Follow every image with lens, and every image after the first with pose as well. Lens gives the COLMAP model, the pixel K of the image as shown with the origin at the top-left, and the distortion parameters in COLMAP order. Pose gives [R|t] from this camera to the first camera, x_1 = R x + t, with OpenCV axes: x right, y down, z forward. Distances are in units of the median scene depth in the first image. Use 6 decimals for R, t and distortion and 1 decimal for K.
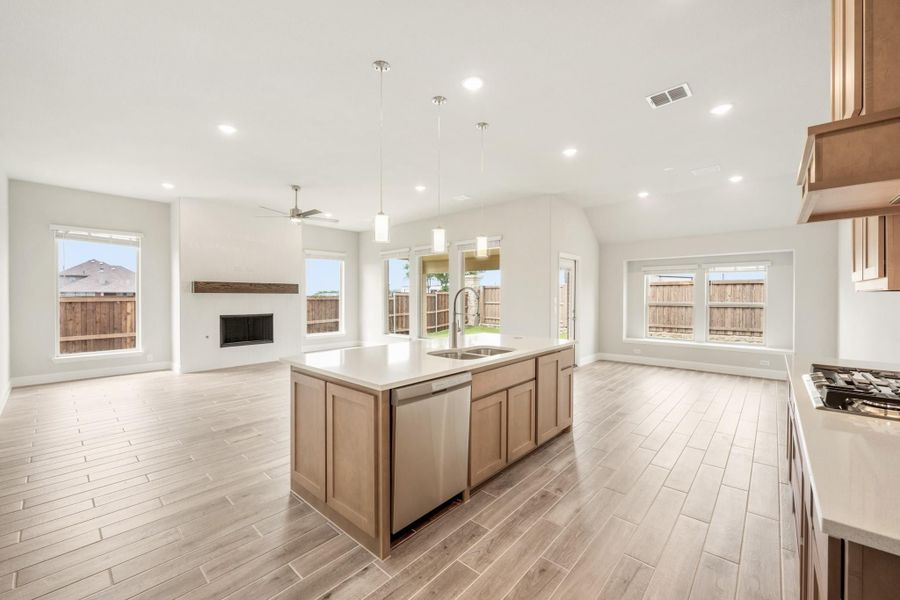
lens RADIAL K [[362.1, 0, 451.3], [0, 362.1, 301.7], [0, 0, 1]] dist [0.001071, -0.000831]
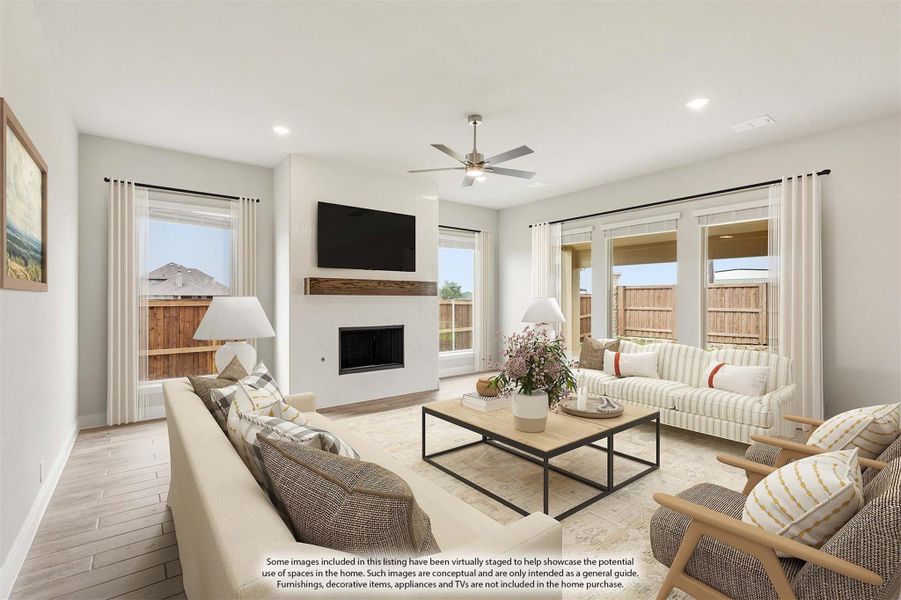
lens RADIAL K [[408.9, 0, 448.9], [0, 408.9, 301.5], [0, 0, 1]] dist [-0.002352, 0.000444]
pose [[0.983514, 0.001611, -0.180823, -0.262878], [-0.003529, 0.999941, -0.010283, -0.003929], [0.180795, 0.010751, 0.983462, 0.249594]]
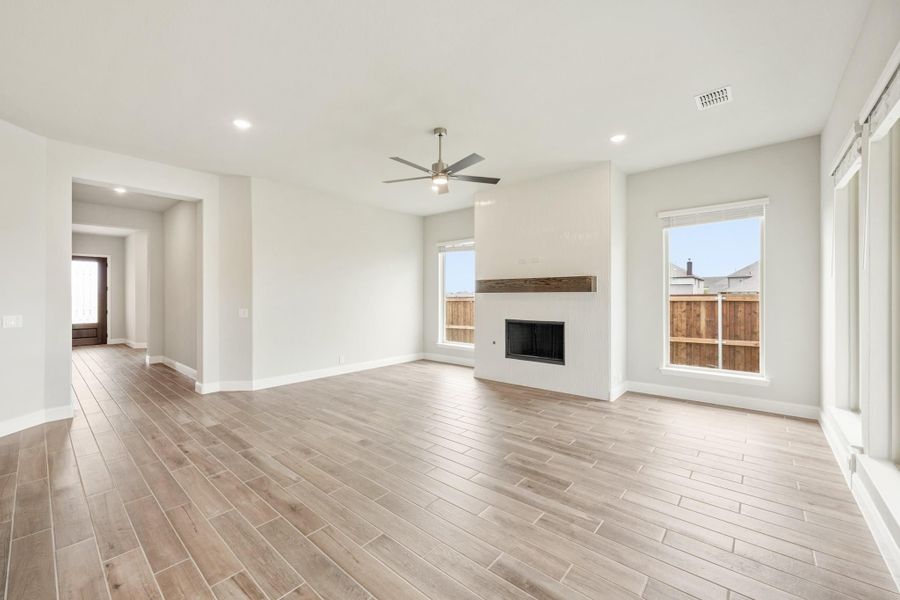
lens RADIAL K [[362.1, 0, 452.3], [0, 362.1, 296.6], [0, 0, 1]] dist [0.001071, -0.000831]
pose [[0.021940, -0.000706, -0.999759, 0.171433], [-0.012947, 0.999916, -0.000991, -0.010809], [0.999675, 0.012966, 0.021929, 0.760036]]
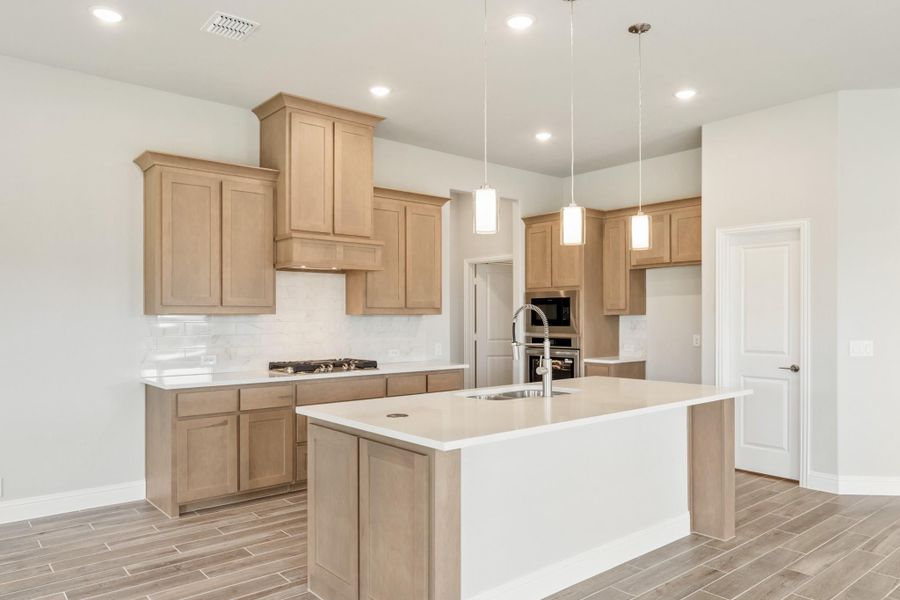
lens RADIAL K [[618.6, 0, 450.1], [0, 618.6, 312.8], [0, 0, 1]] dist [0.002900, -0.003838]
pose [[-0.989595, 0.002914, 0.143848, 0.007448], [0.004066, 0.999962, 0.007720, -0.013496], [-0.143820, 0.008225, -0.989570, 0.865875]]
